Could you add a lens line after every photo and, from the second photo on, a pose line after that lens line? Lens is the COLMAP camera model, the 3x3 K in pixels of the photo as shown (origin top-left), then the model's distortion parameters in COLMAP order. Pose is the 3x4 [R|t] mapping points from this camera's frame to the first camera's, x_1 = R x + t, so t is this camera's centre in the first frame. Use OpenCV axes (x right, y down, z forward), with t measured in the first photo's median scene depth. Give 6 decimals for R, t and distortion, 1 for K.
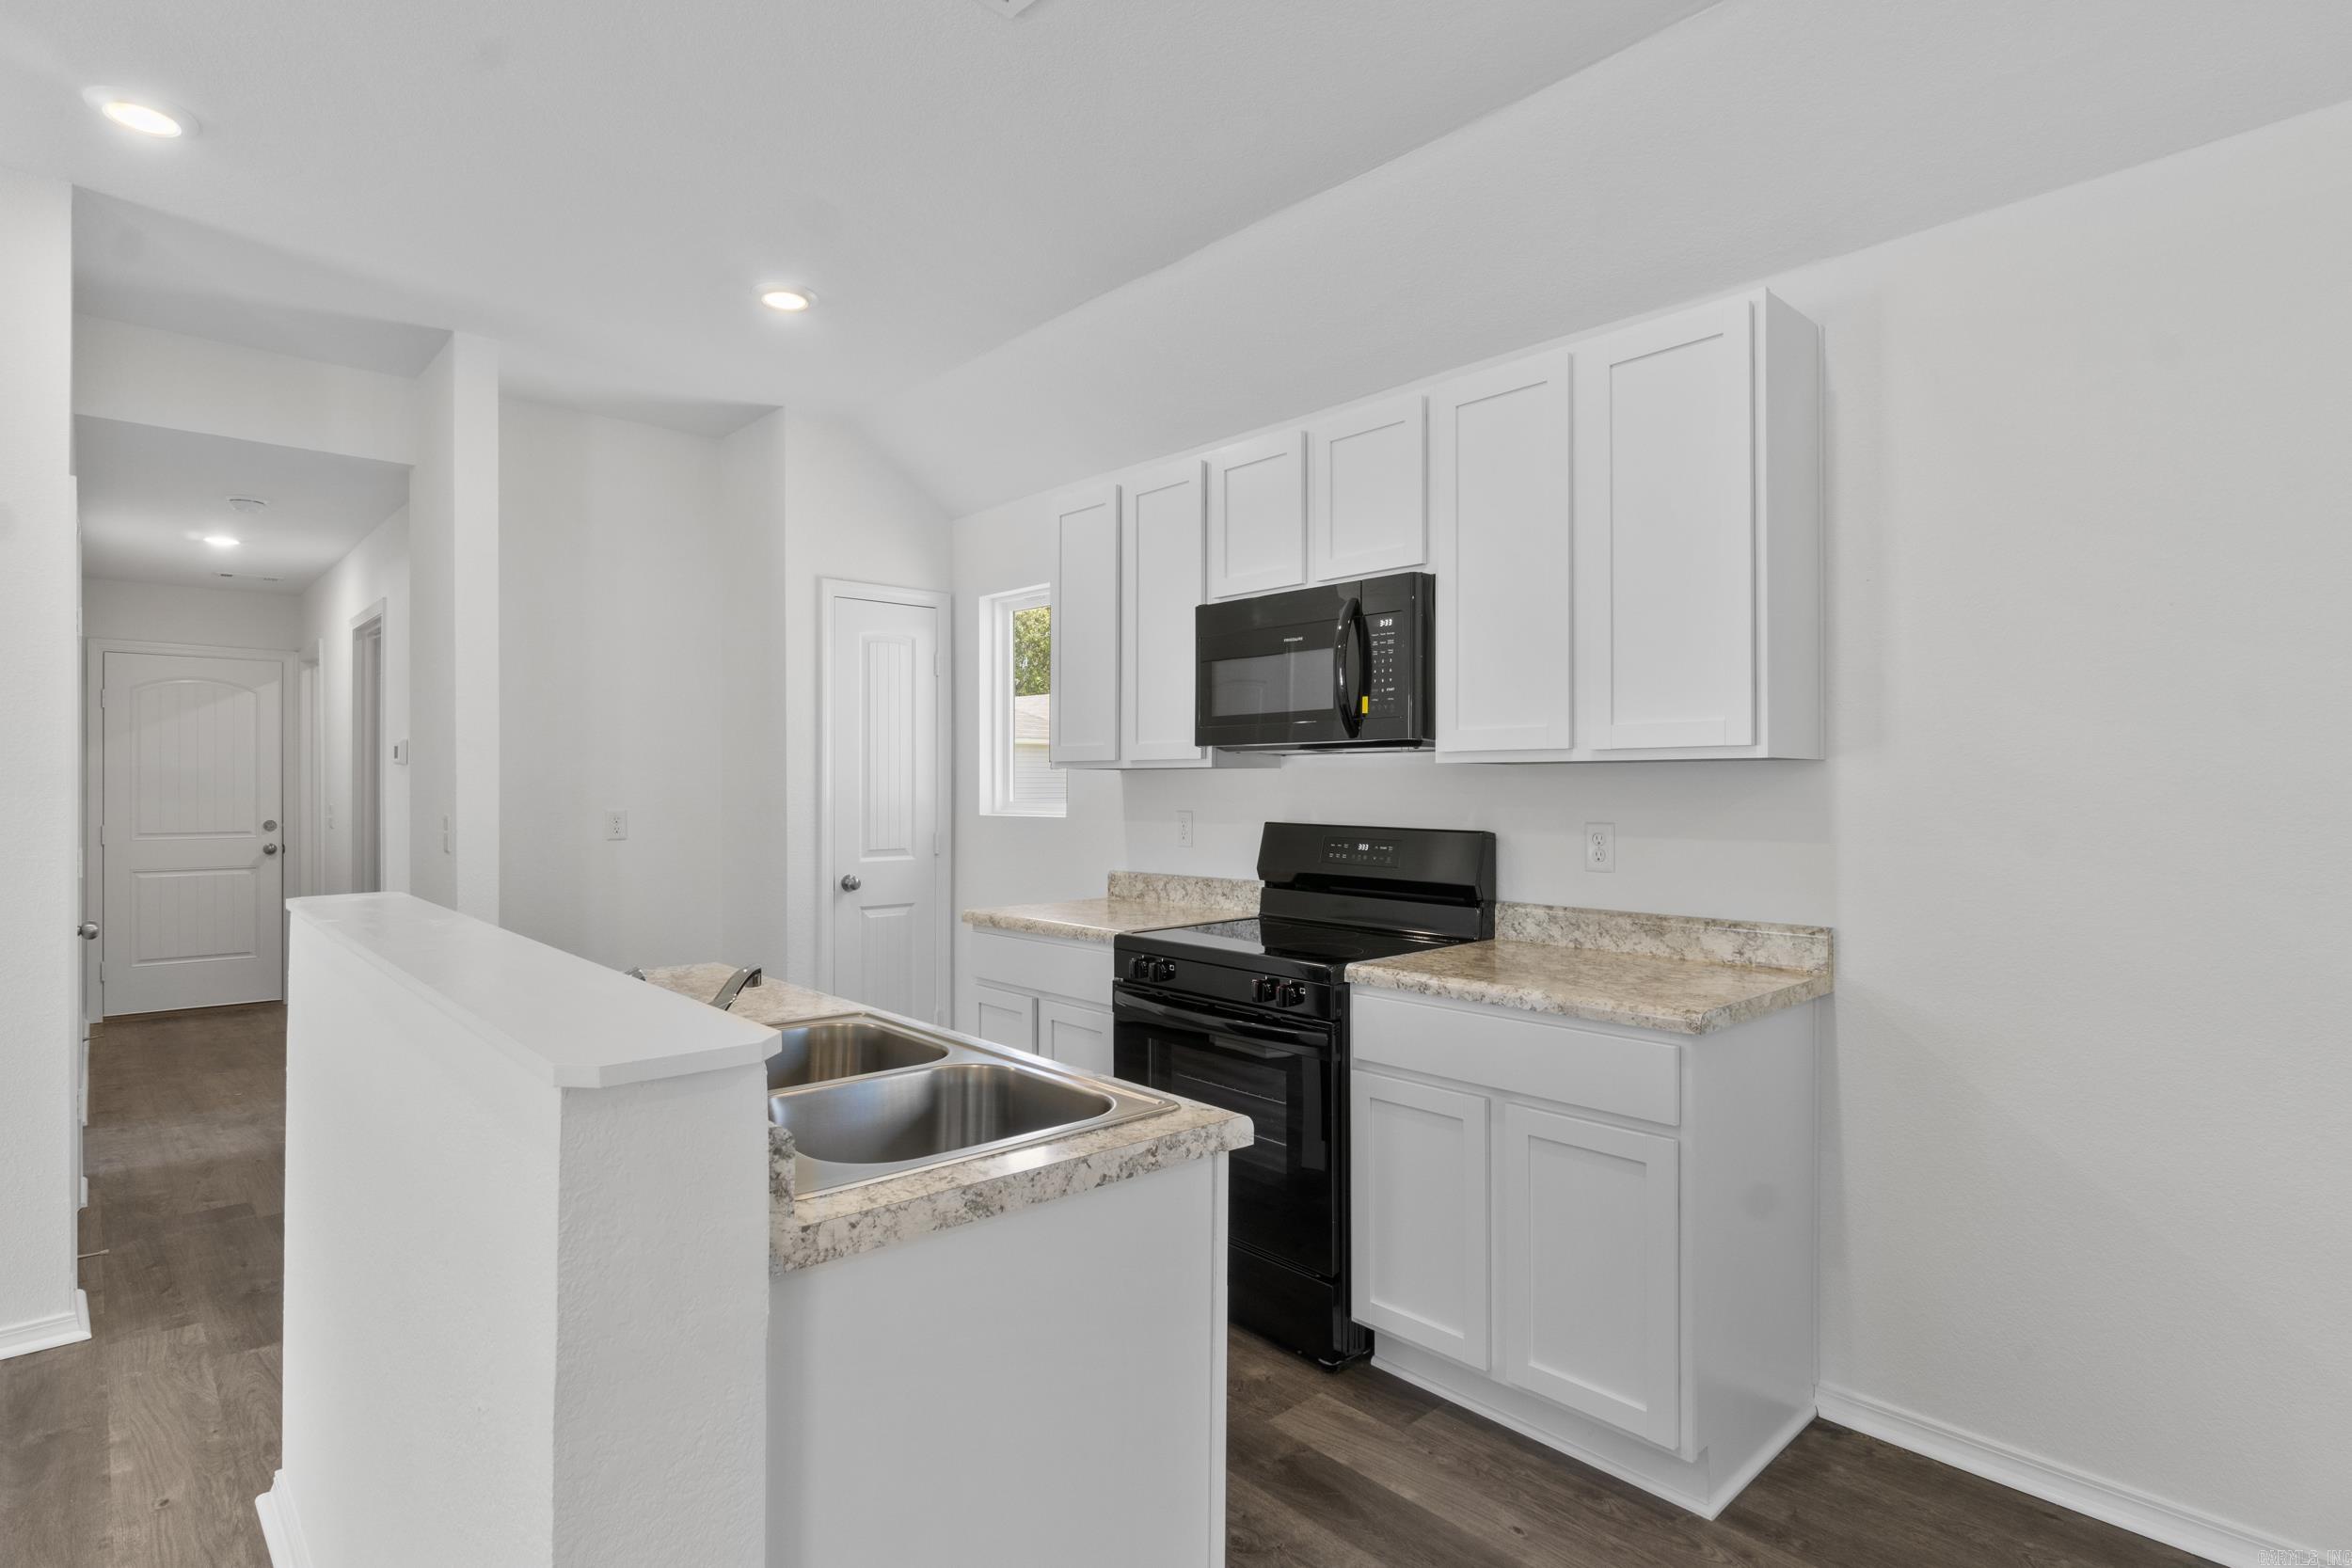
lens RADIAL K [[1185.7, 0, 1155.8], [0, 1185.7, 784.6], [0, 0, 1]] dist [-0.011983, 0.006205]
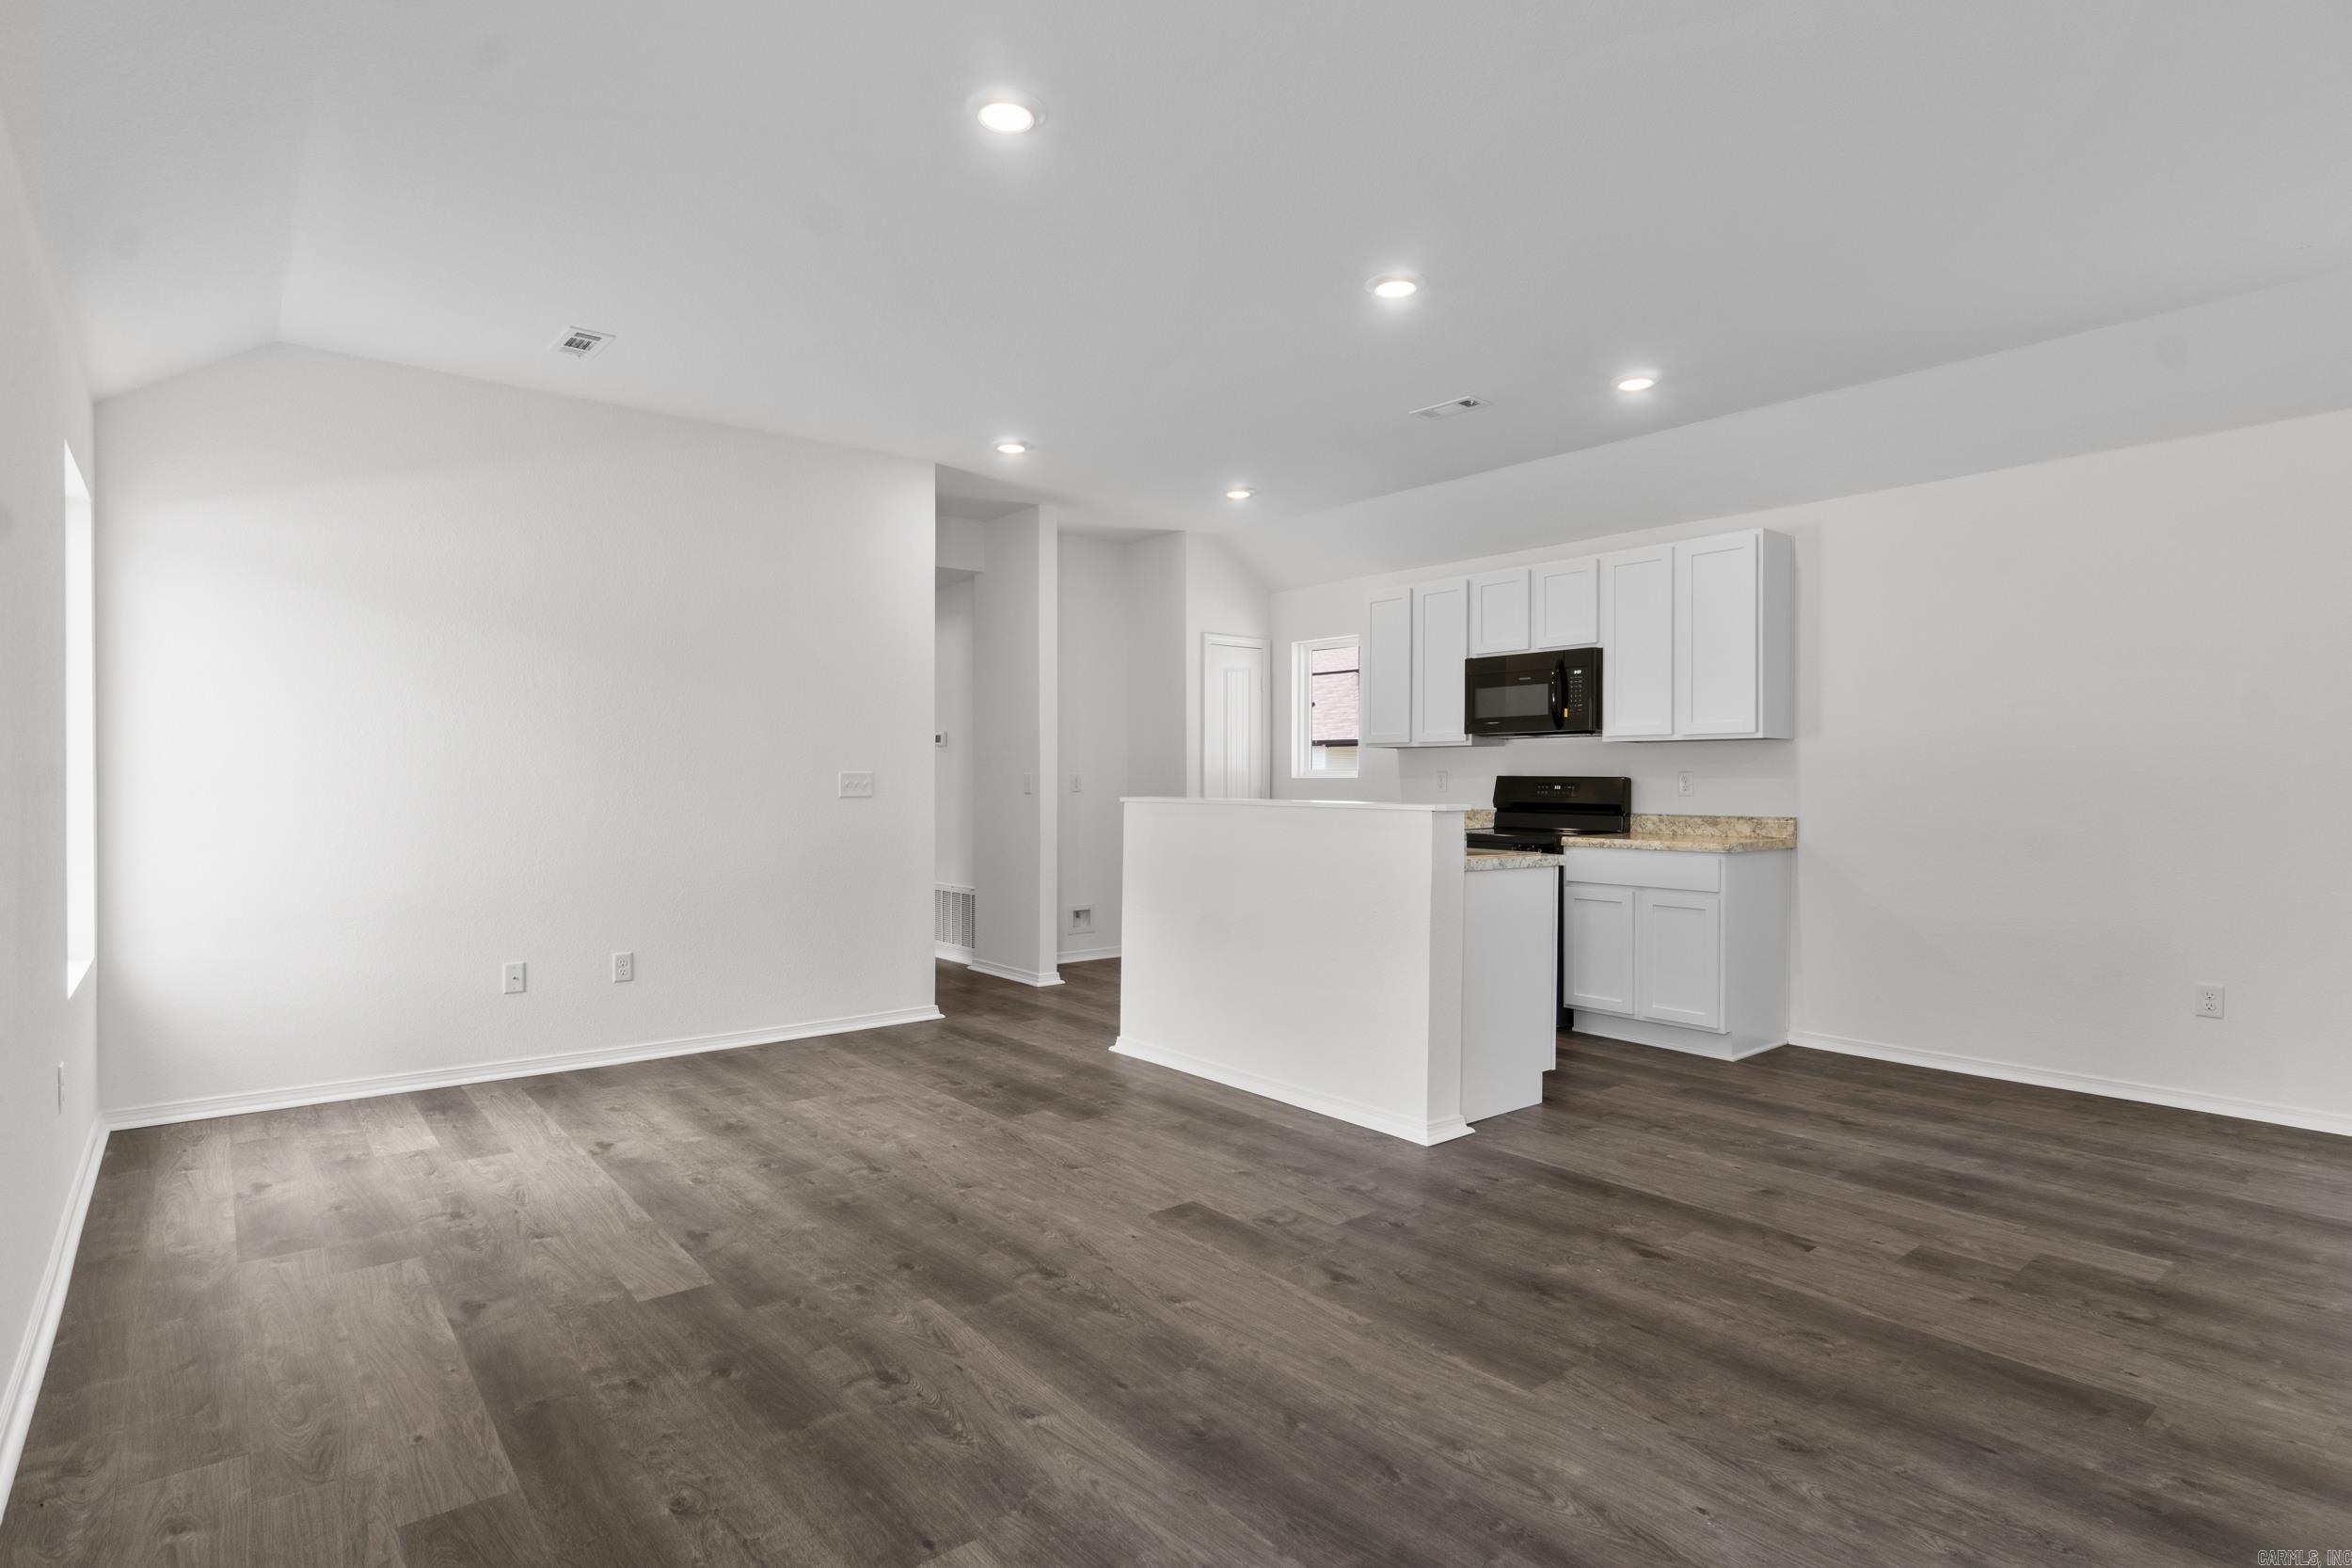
lens RADIAL K [[1185.7, 0, 1154.6], [0, 1185.7, 794.5], [0, 0, 1]] dist [-0.011983, 0.006205]
pose [[0.998138, 0.001990, -0.060957, -0.340840], [-0.001110, 0.999895, 0.014457, 0.036745], [0.060979, -0.014363, 0.998036, -0.898424]]
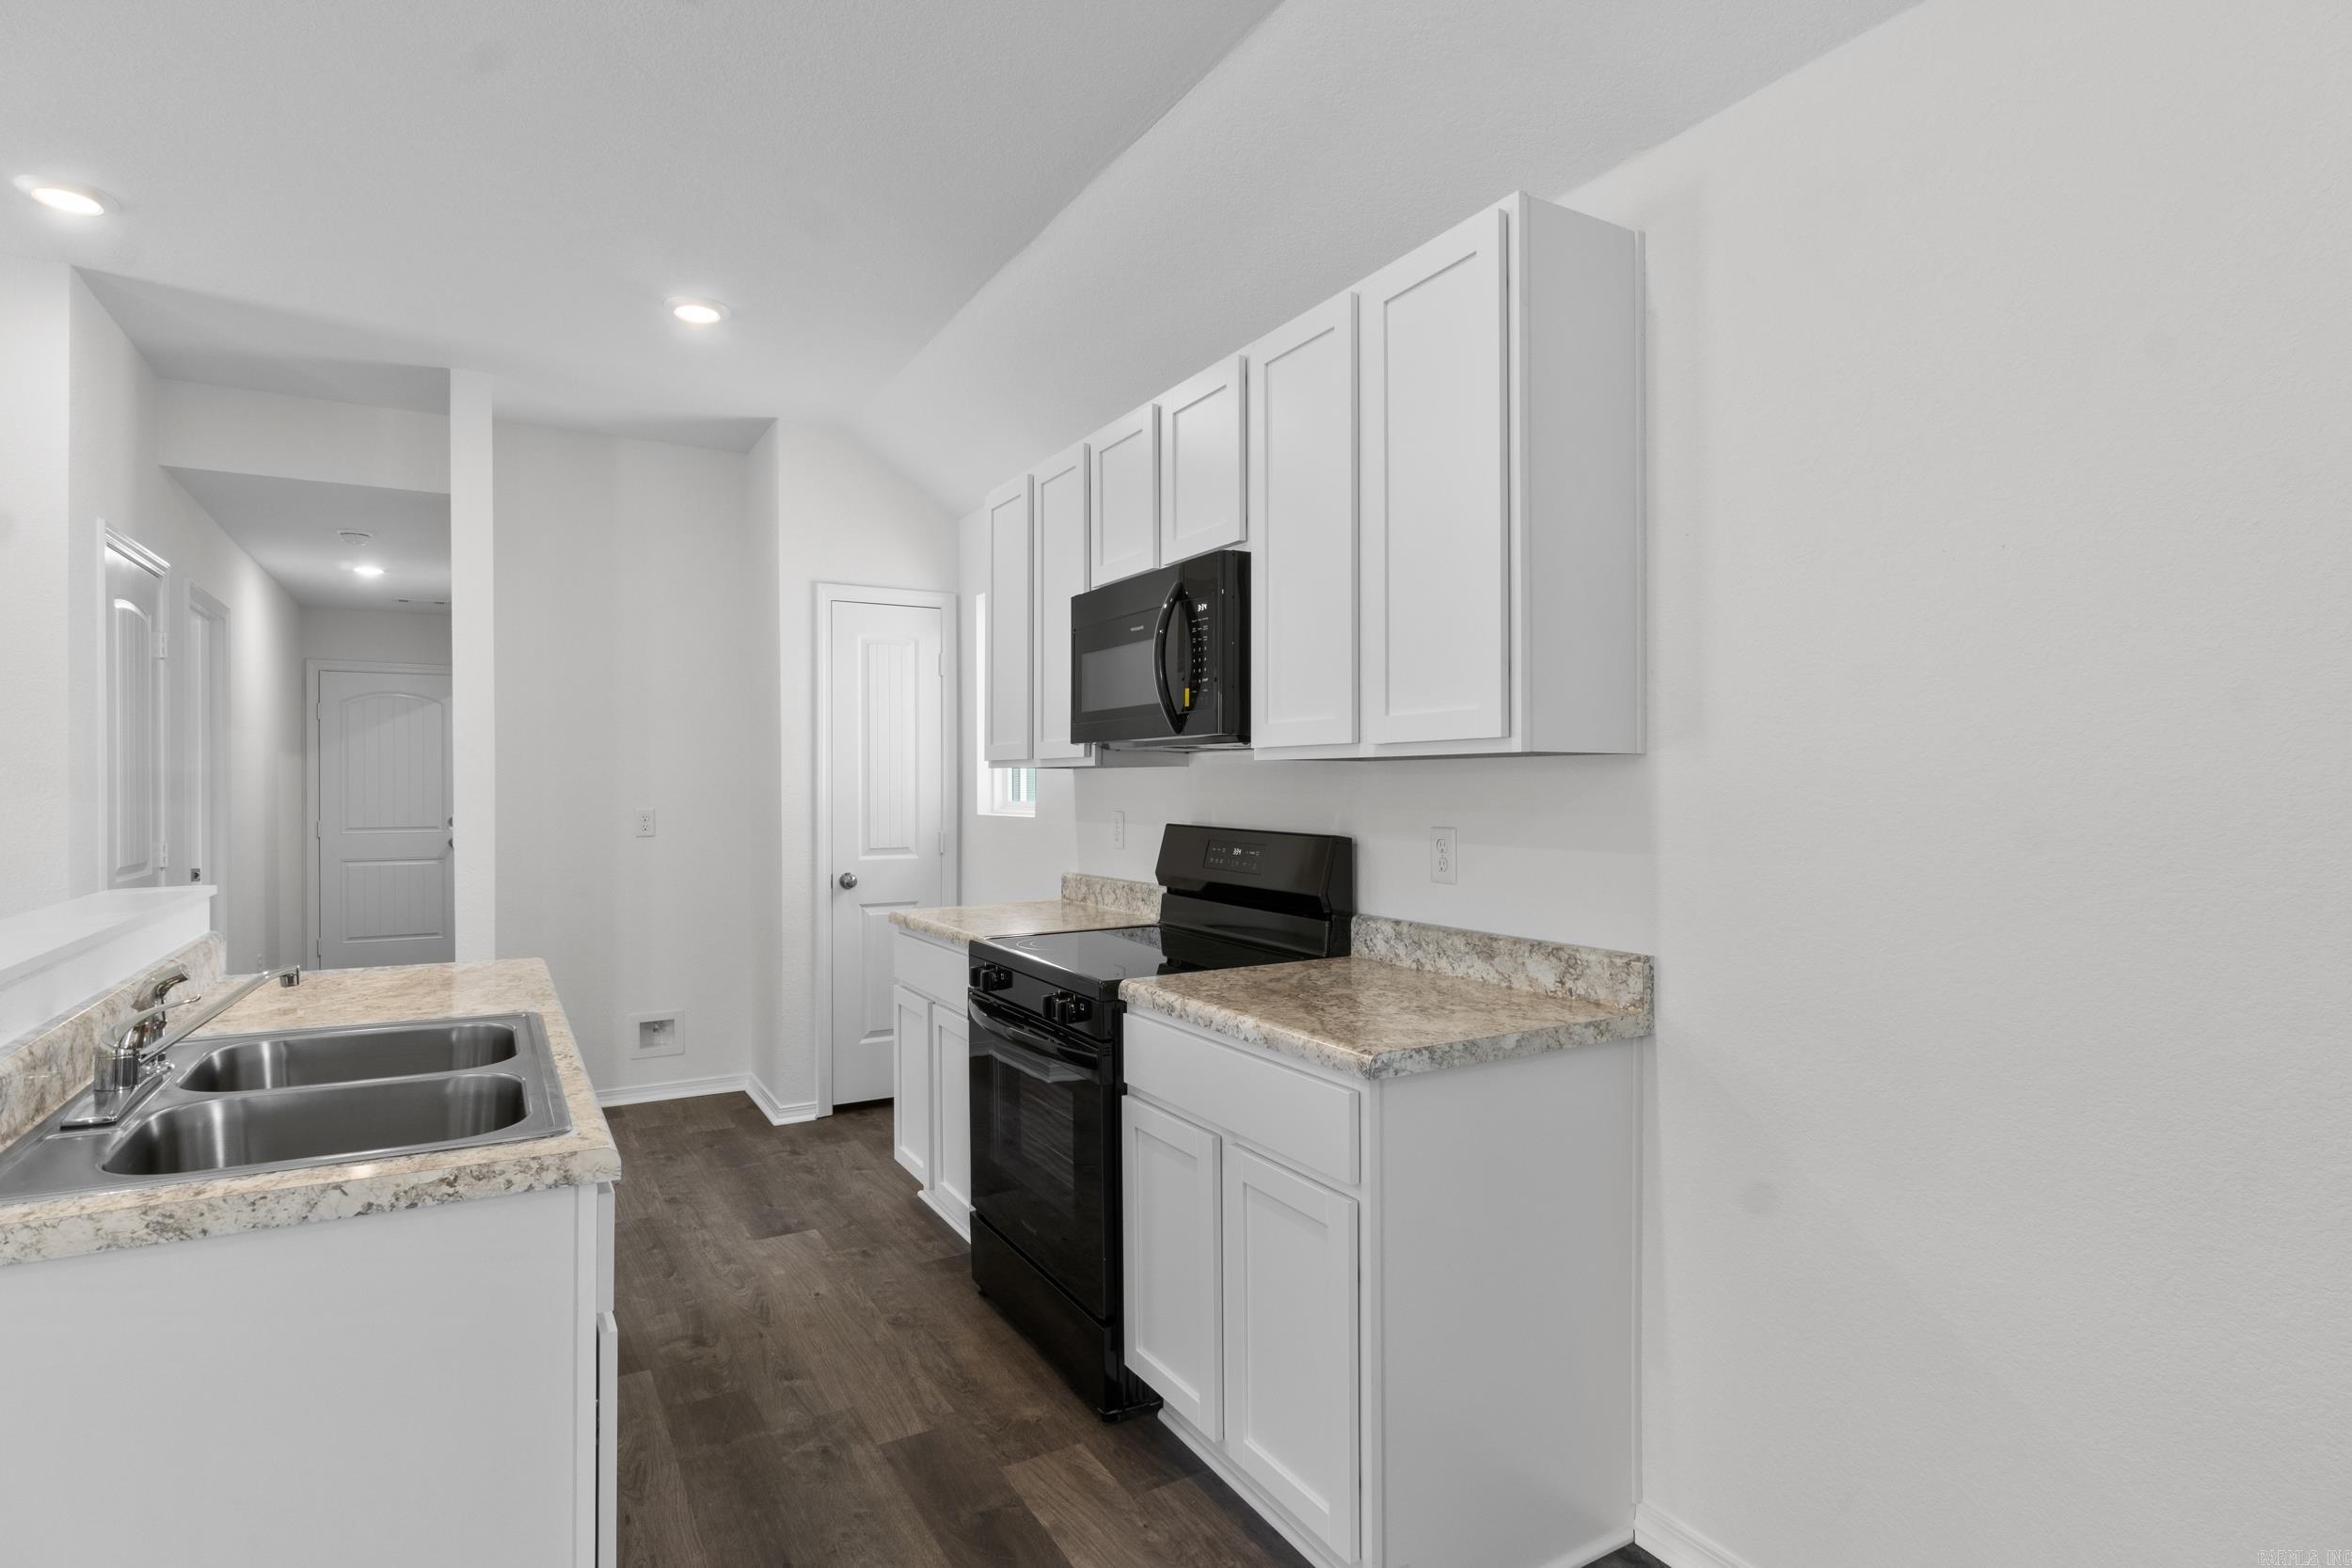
lens RADIAL K [[1185.7, 0, 1159.0], [0, 1185.7, 782.0], [0, 0, 1]] dist [-0.011983, 0.006205]
pose [[0.977286, -0.002852, -0.211908, 0.304185], [0.002859, 0.999996, -0.000274, -0.001326], [0.211908, -0.000338, 0.977290, 0.085390]]
